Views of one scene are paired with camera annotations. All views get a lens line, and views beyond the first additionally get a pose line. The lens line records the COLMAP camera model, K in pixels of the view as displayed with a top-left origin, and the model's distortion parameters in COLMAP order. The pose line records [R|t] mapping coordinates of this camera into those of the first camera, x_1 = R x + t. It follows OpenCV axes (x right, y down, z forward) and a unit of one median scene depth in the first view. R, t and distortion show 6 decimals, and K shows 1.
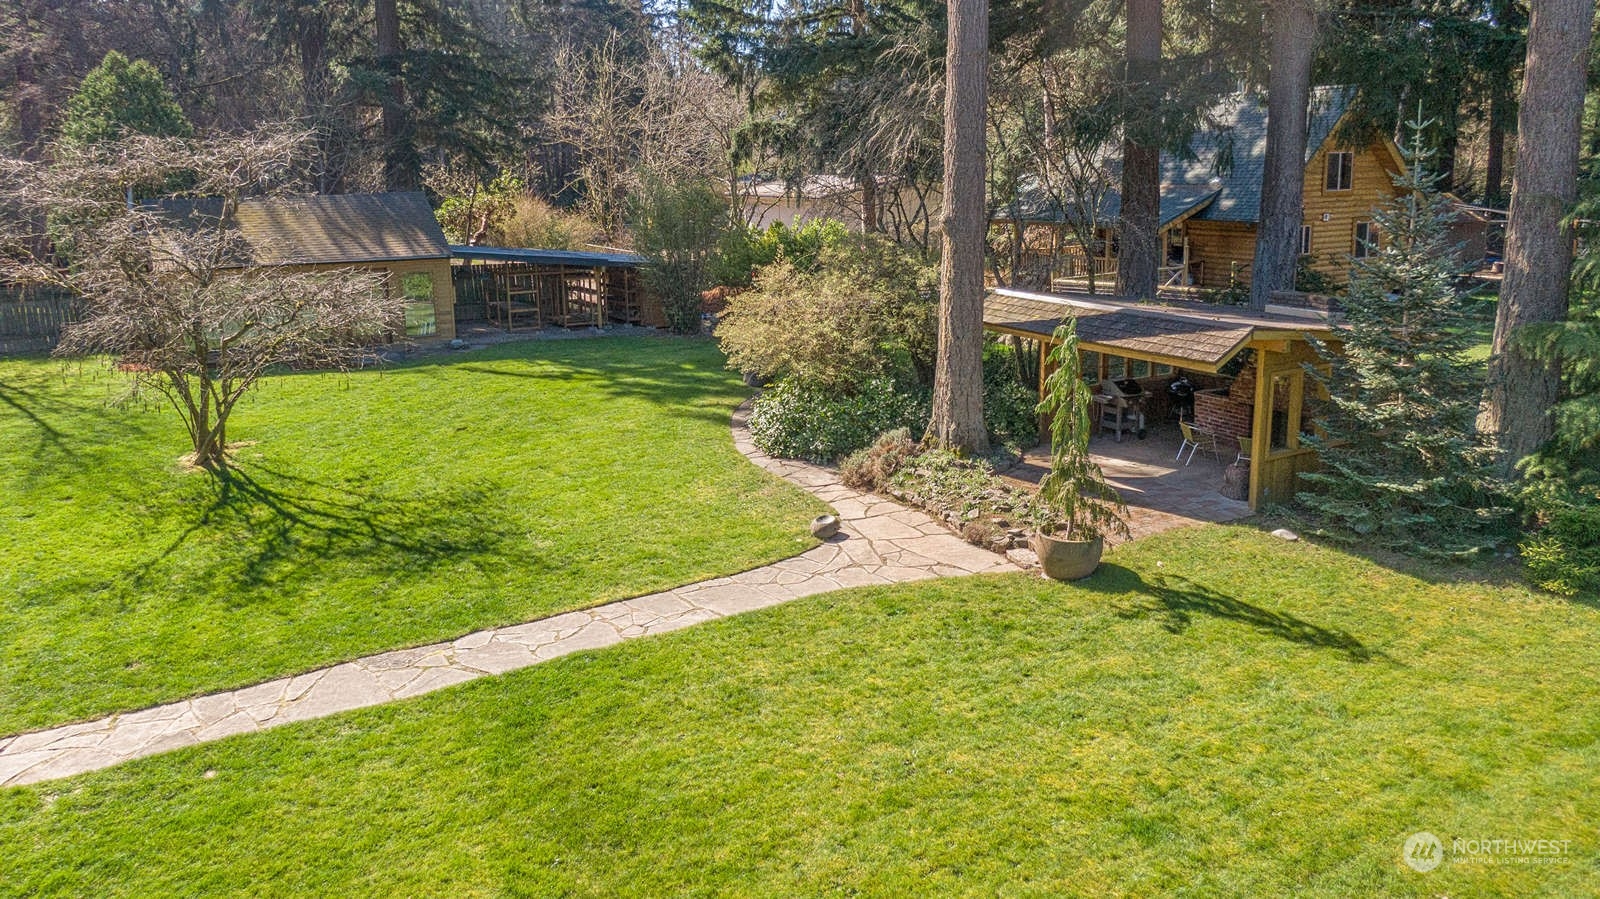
lens RADIAL K [[1123.4, 0, 802.1], [0, 1123.4, 437.3], [0, 0, 1]] dist [0.012474, -0.000944]
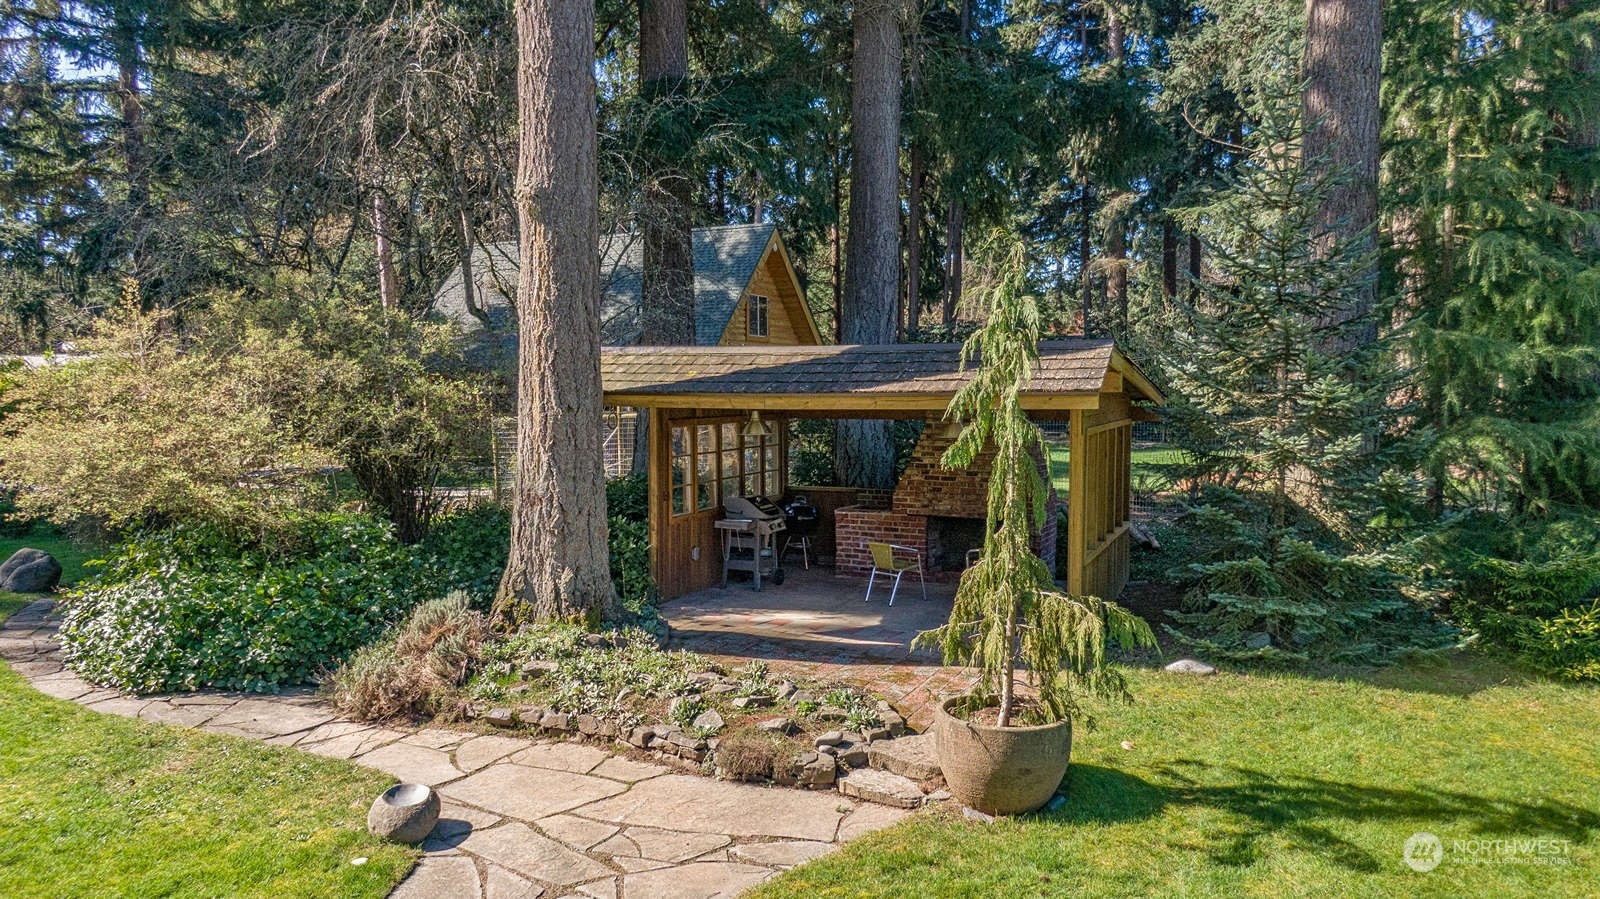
lens RADIAL K [[1123.4, 0, 803.7], [0, 1123.4, 445.9], [0, 0, 1]] dist [0.012474, -0.000944]
pose [[0.800649, -0.015429, 0.598934, -0.097216], [0.132882, 0.979344, -0.152407, 0.027269], [-0.584211, 0.201612, 0.786161, 0.509400]]
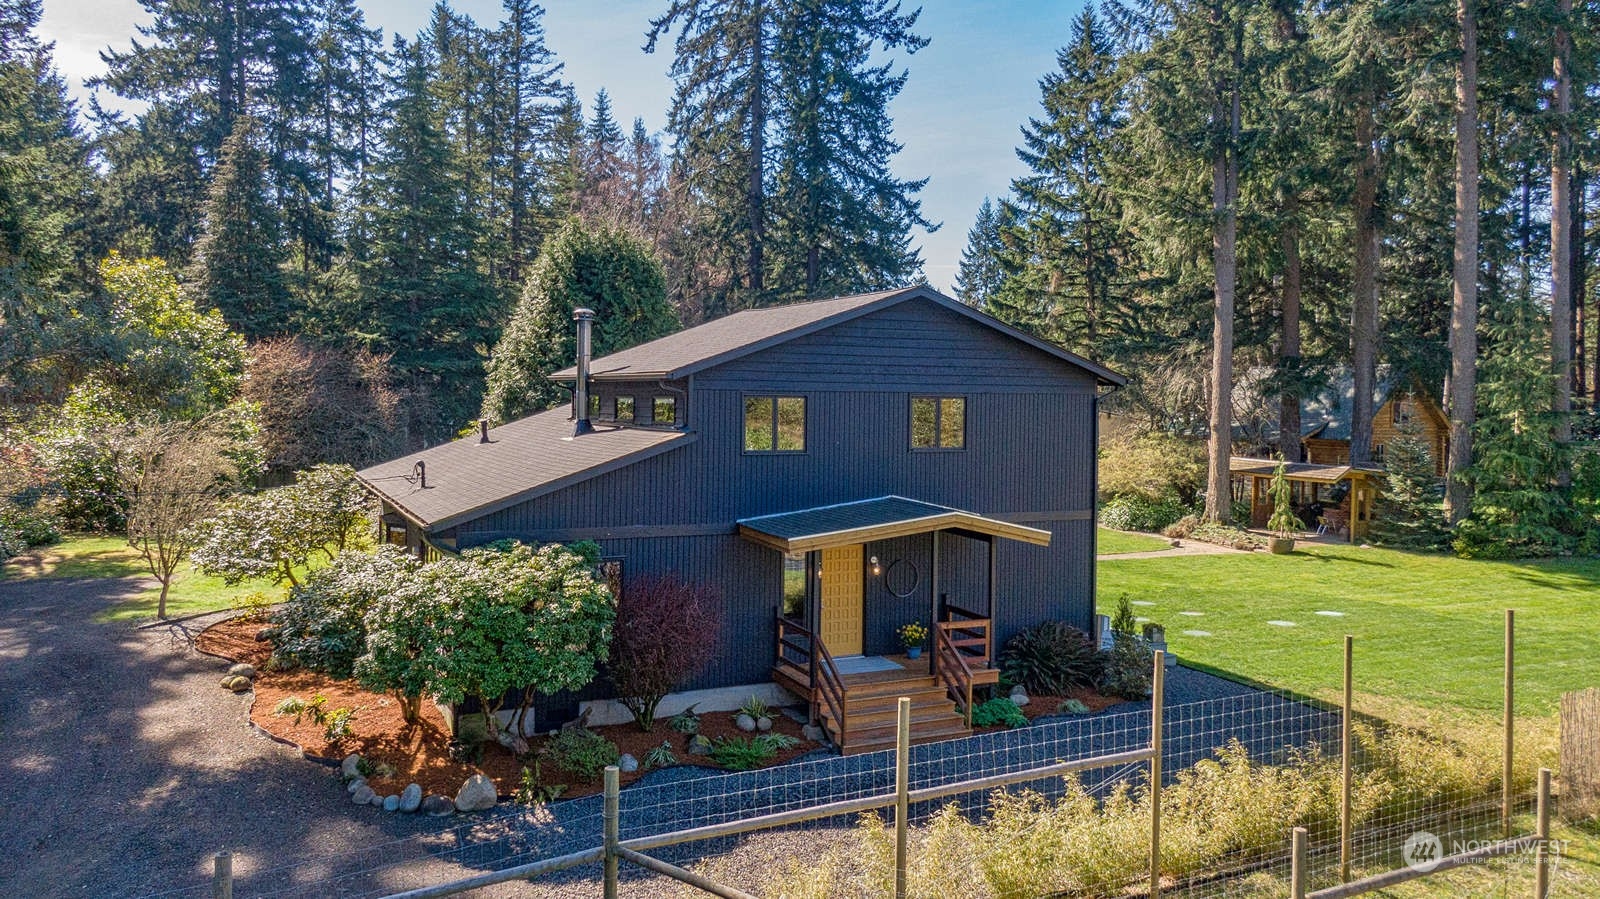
lens RADIAL K [[1123.4, 0, 793.8], [0, 1123.4, 450.7], [0, 0, 1]] dist [0.012474, -0.000944]
pose [[0.996142, 0.033441, -0.081133, -0.565645], [-0.048093, 0.981376, -0.185979, 0.346317], [0.073402, 0.189164, 0.979198, -1.398953]]
